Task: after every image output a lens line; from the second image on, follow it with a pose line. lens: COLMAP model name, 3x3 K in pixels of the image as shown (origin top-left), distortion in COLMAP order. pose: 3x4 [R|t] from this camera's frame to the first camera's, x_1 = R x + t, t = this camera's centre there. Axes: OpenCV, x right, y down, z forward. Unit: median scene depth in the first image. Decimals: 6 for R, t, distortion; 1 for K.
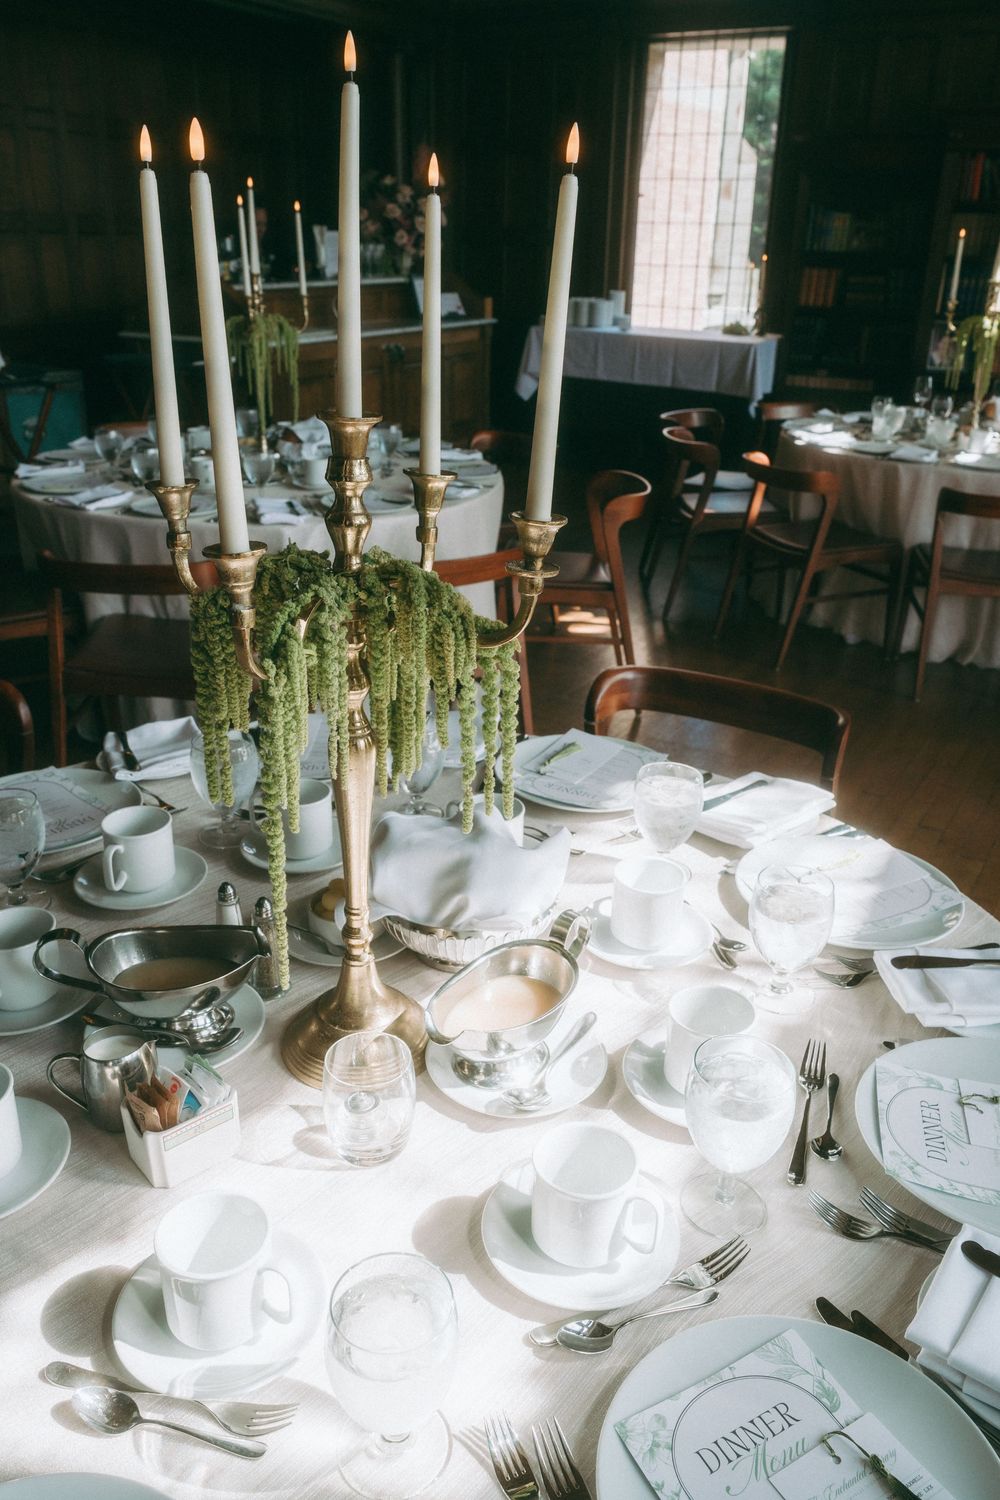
lens RADIAL K [[1198.0, 0, 499.0], [0, 1198.0, 746.8], [0, 0, 1]] dist [-0.013884, 0.002833]
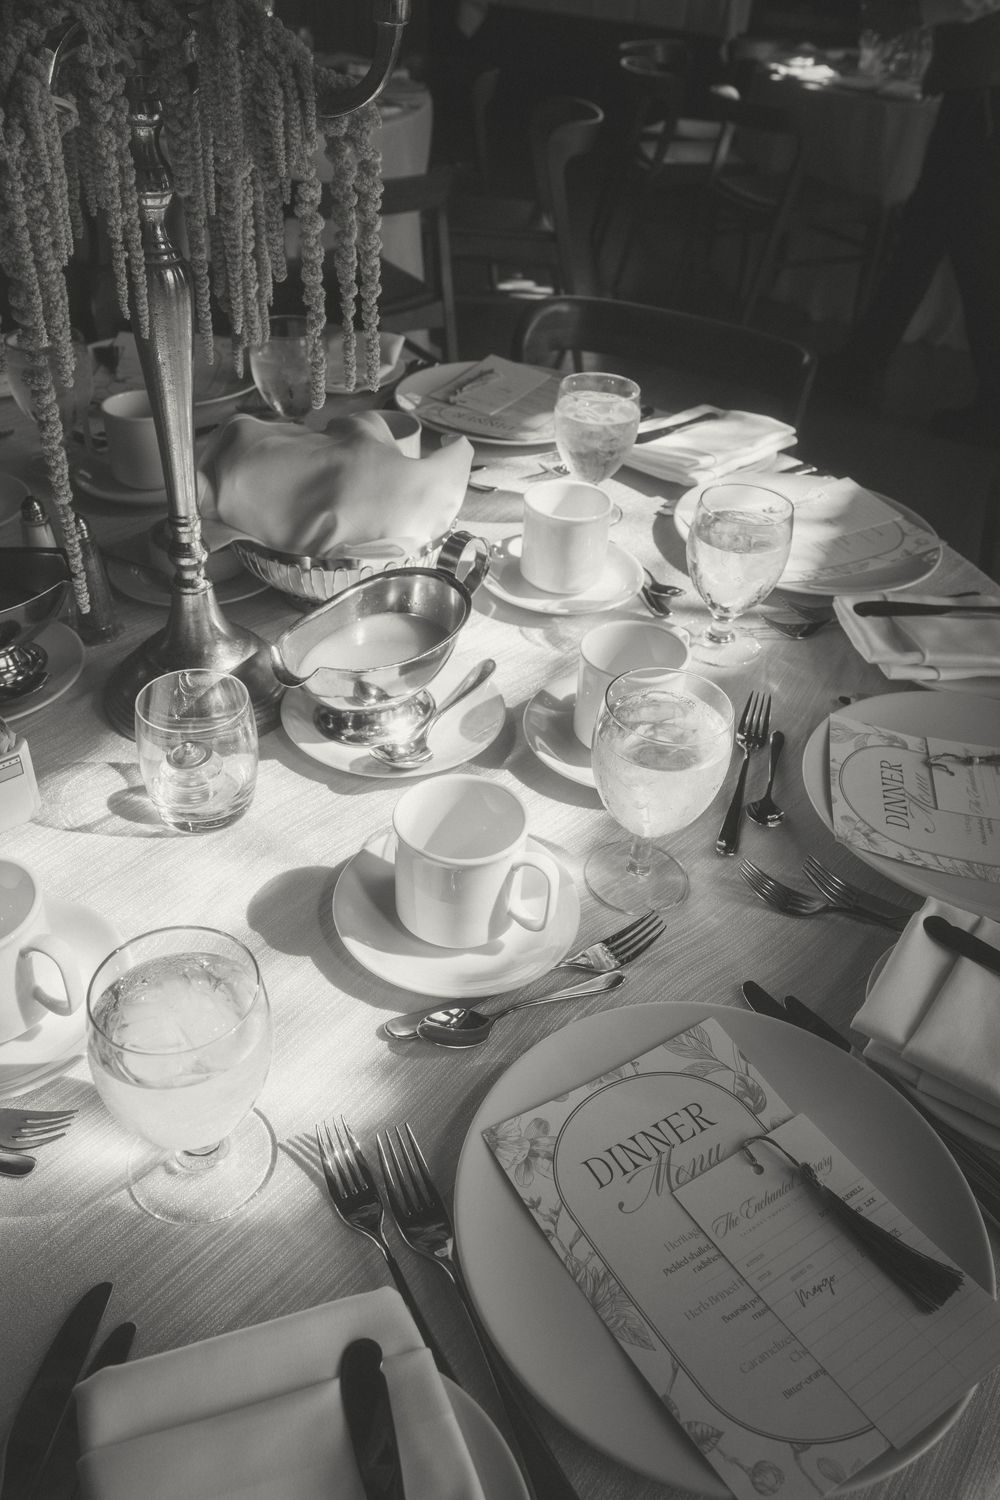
lens RADIAL K [[1198.0, 0, 501.4], [0, 1198.0, 750.8], [0, 0, 1]] dist [-0.013884, 0.002833]
pose [[0.998831, 0.004259, 0.048142, 0.051323], [-0.015466, 0.971898, 0.234895, 0.100245], [-0.045789, -0.235365, 0.970828, 0.211862]]
